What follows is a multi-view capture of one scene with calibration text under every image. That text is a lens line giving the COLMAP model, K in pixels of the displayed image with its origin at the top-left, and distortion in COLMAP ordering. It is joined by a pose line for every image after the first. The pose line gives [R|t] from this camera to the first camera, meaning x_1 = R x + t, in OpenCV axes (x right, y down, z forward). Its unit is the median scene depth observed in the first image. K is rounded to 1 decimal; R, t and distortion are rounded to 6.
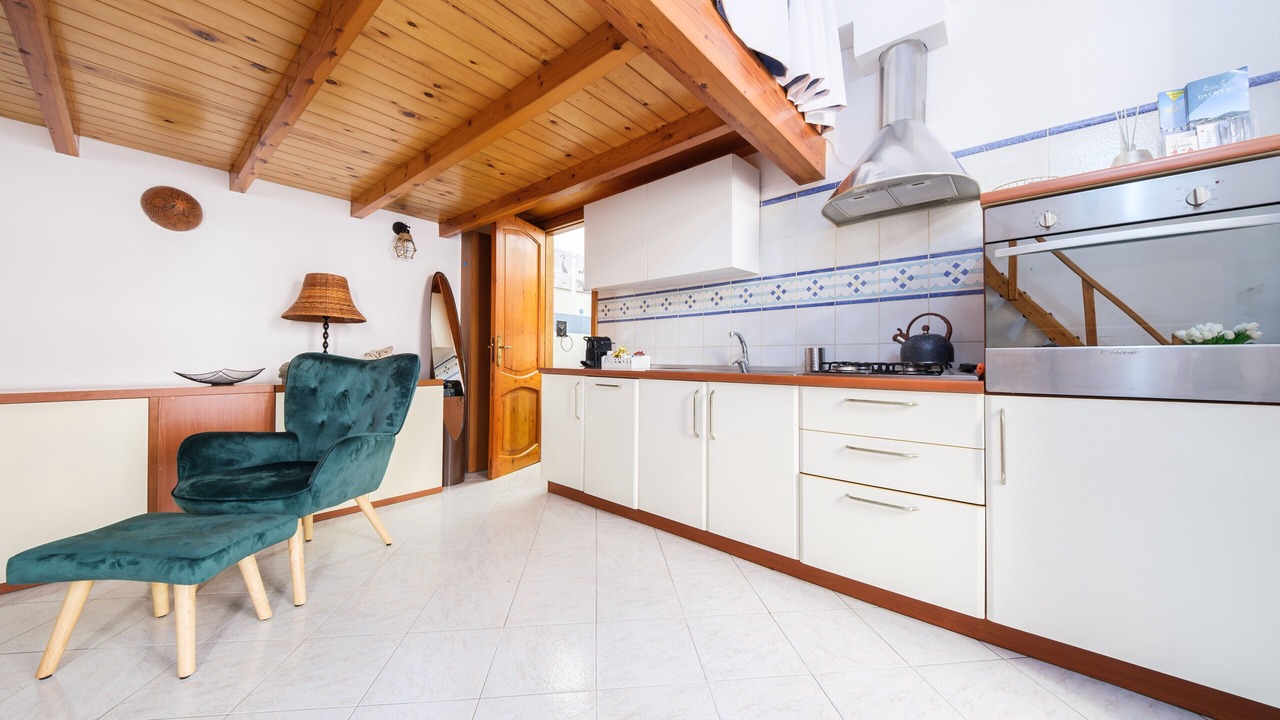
lens RADIAL K [[434.1, 0, 642.4], [0, 434.1, 355.6], [0, 0, 1]] dist [0.032349, -0.015819]
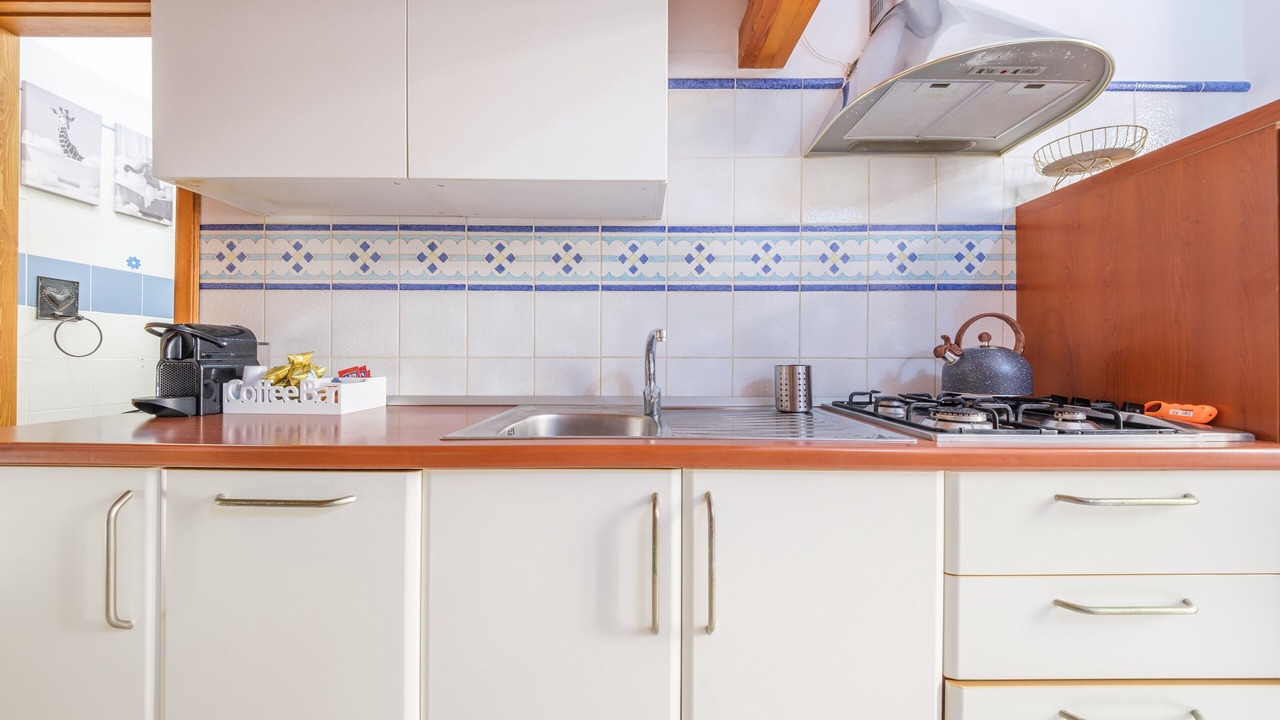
lens RADIAL K [[434.1, 0, 642.4], [0, 434.1, 355.6], [0, 0, 1]] dist [0.032349, -0.015819]
pose [[0.748236, -0.004231, 0.663419, -0.101858], [-0.003875, 0.999935, 0.010747, -0.032686], [-0.663421, -0.010612, 0.748171, 0.677914]]
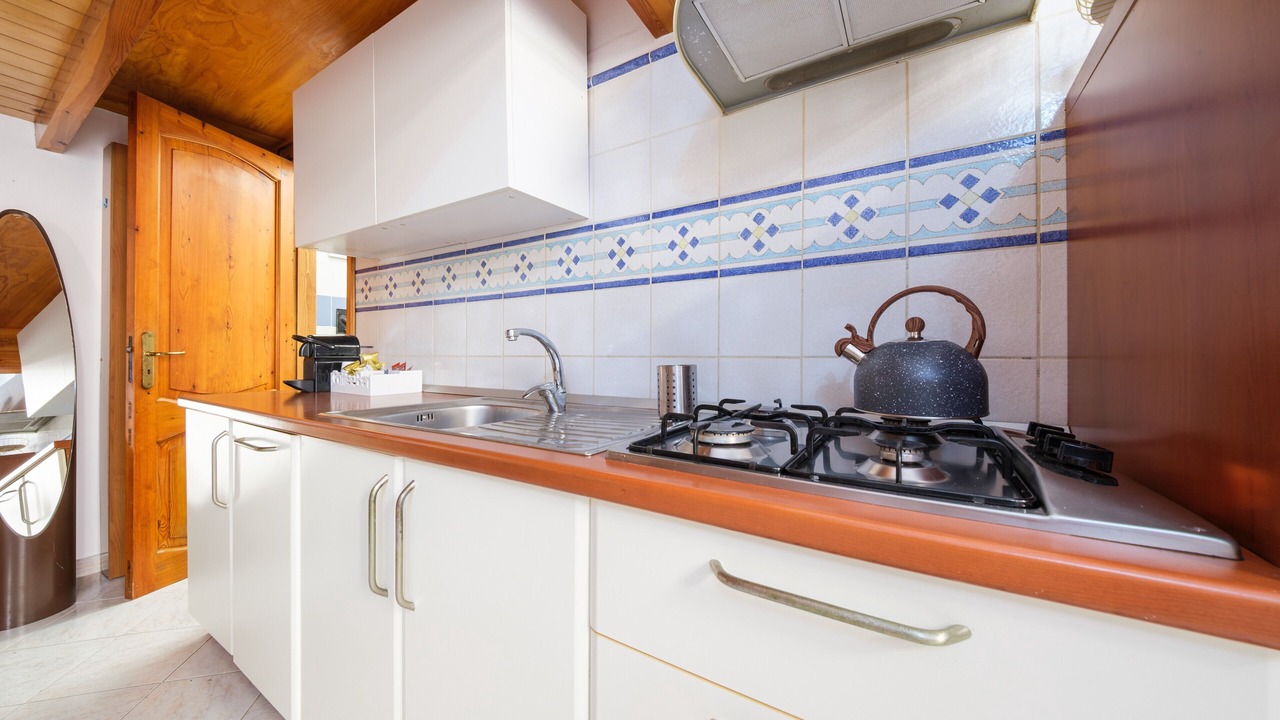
lens RADIAL K [[434.1, 0, 642.4], [0, 434.1, 355.6], [0, 0, 1]] dist [0.032349, -0.015819]
pose [[0.986107, -0.005566, 0.166018, 0.264743], [0.003326, 0.999900, 0.013770, -0.032493], [-0.166078, -0.013027, 0.986027, 0.511928]]
